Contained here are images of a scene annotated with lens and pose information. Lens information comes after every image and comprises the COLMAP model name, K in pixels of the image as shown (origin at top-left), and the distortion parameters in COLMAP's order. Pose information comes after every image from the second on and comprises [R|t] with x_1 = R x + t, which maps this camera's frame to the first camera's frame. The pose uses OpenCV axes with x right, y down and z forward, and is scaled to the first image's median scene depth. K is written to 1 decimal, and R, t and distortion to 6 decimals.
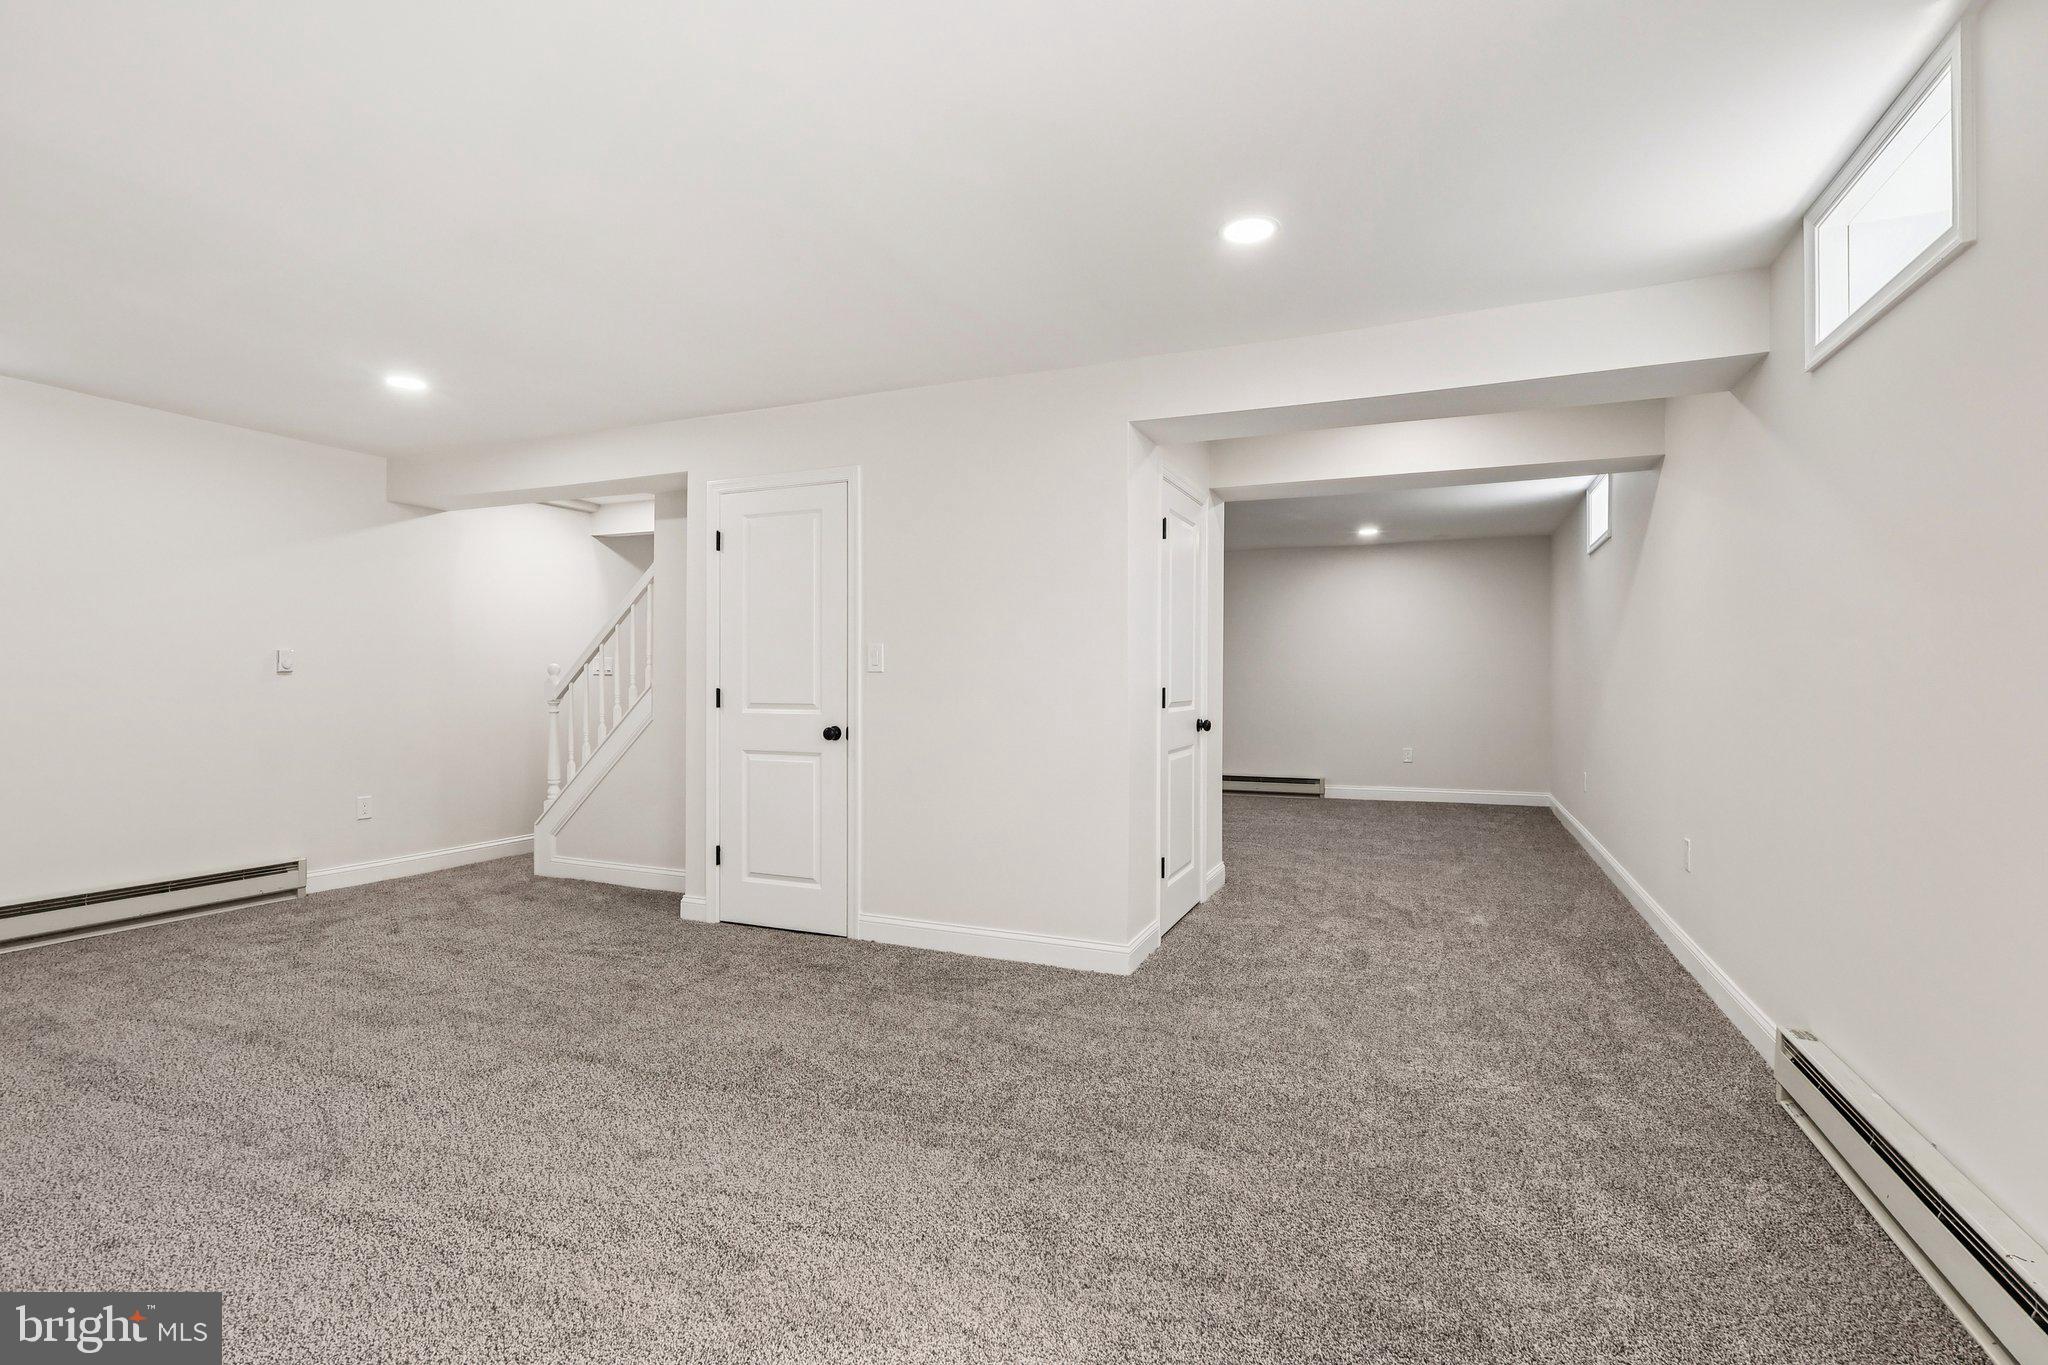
lens RADIAL K [[951.2, 0, 1020.9], [0, 951.2, 679.7], [0, 0, 1]] dist [-0.000773, 0.001056]
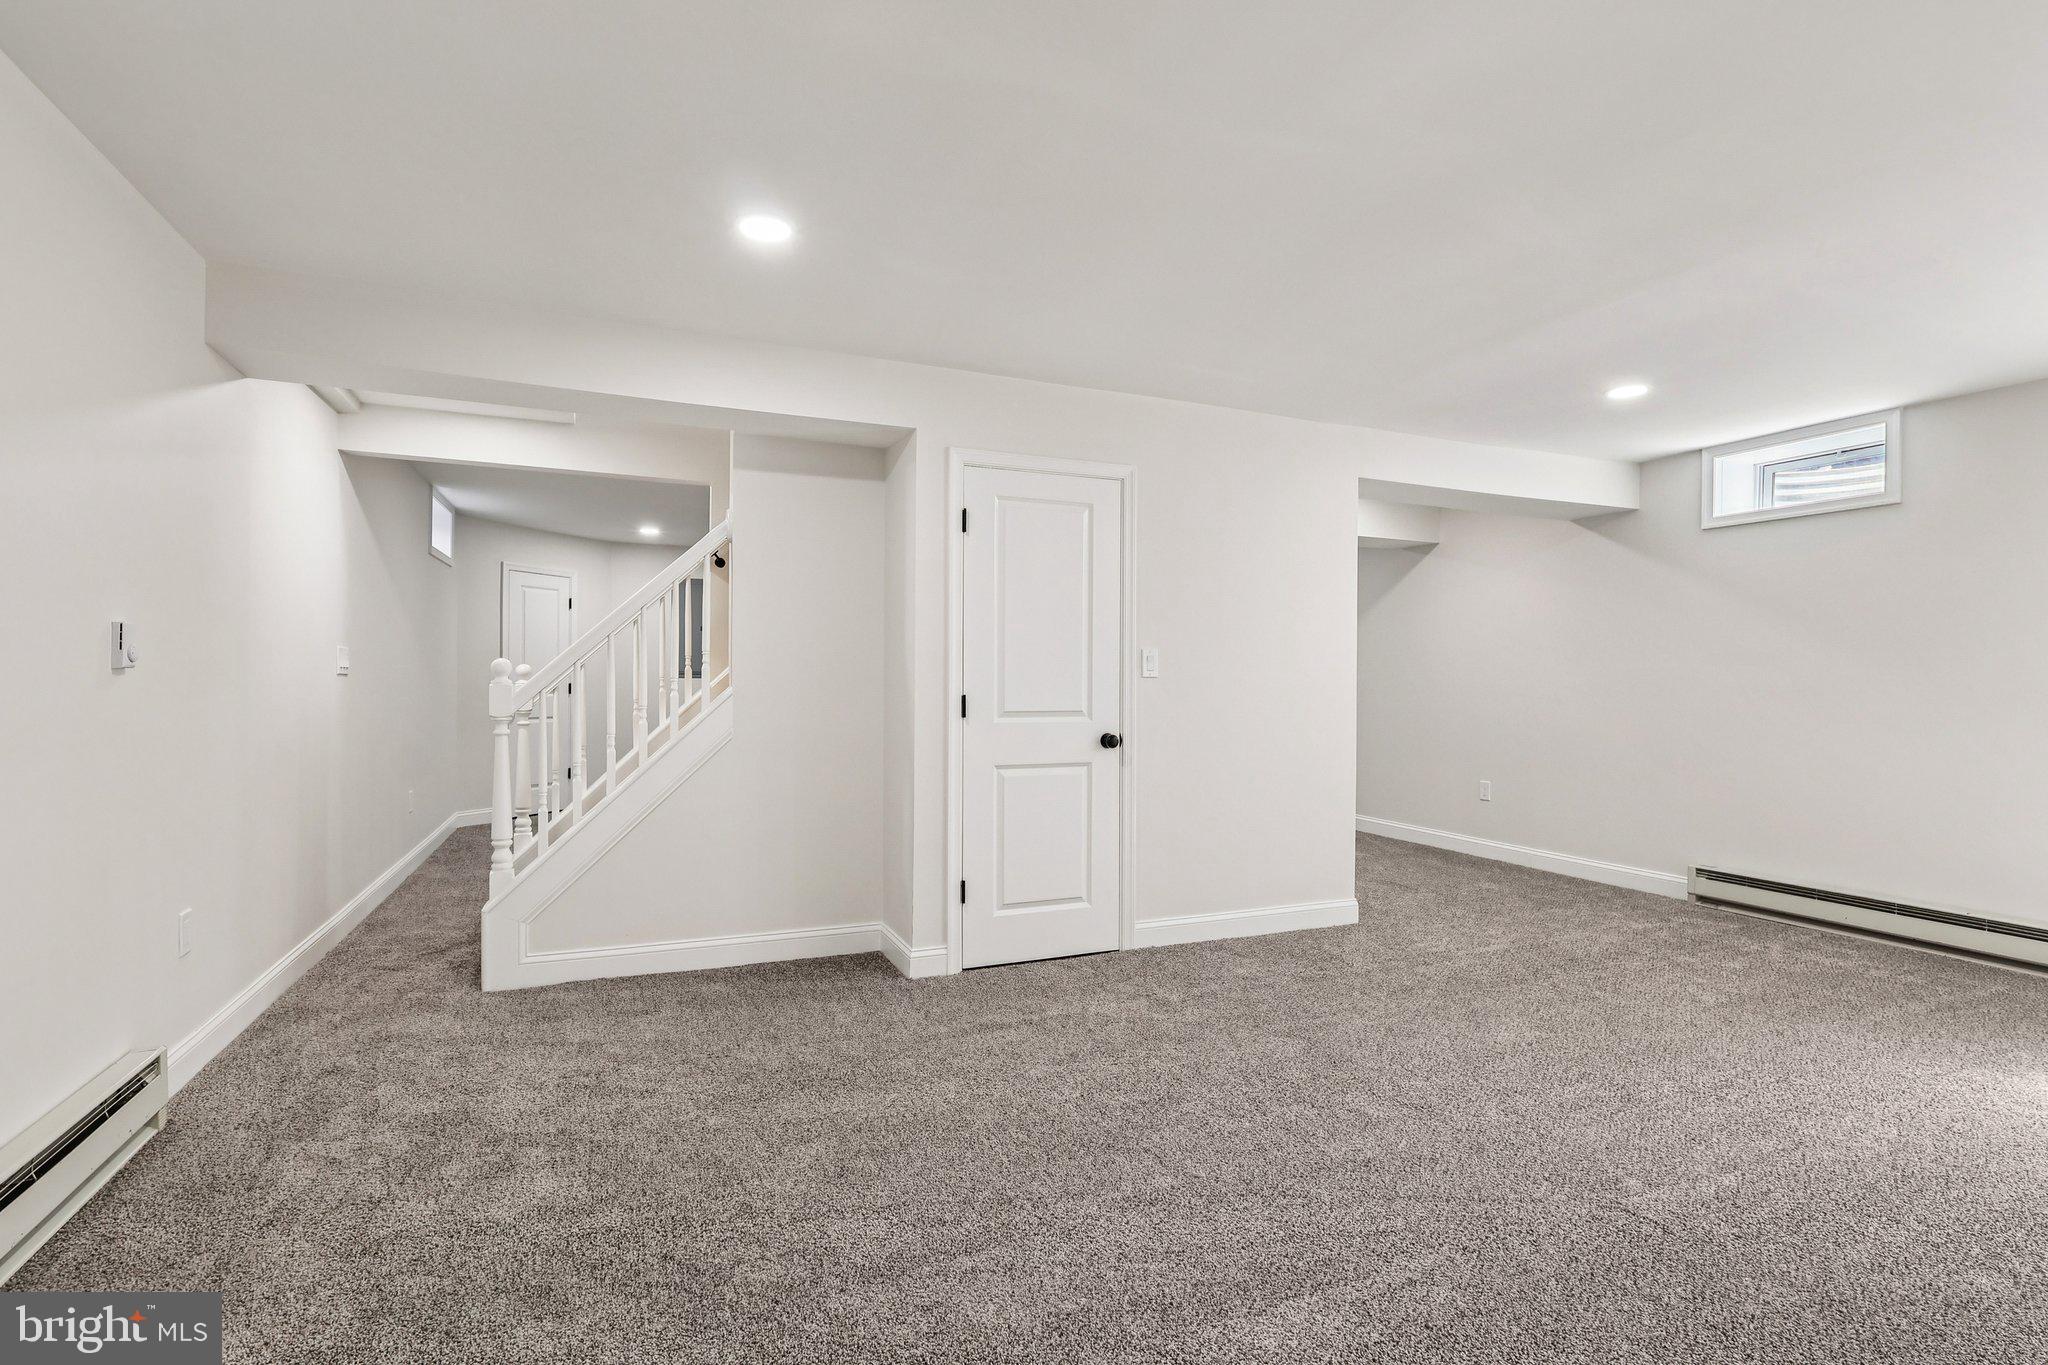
lens RADIAL K [[951.2, 0, 1020.9], [0, 951.2, 679.7], [0, 0, 1]] dist [-0.000773, 0.001056]
pose [[0.688036, 0.002863, 0.725670, -0.957434], [-0.002678, 0.999995, -0.001406, -0.003523], [-0.725671, -0.000976, 0.688041, 0.405825]]
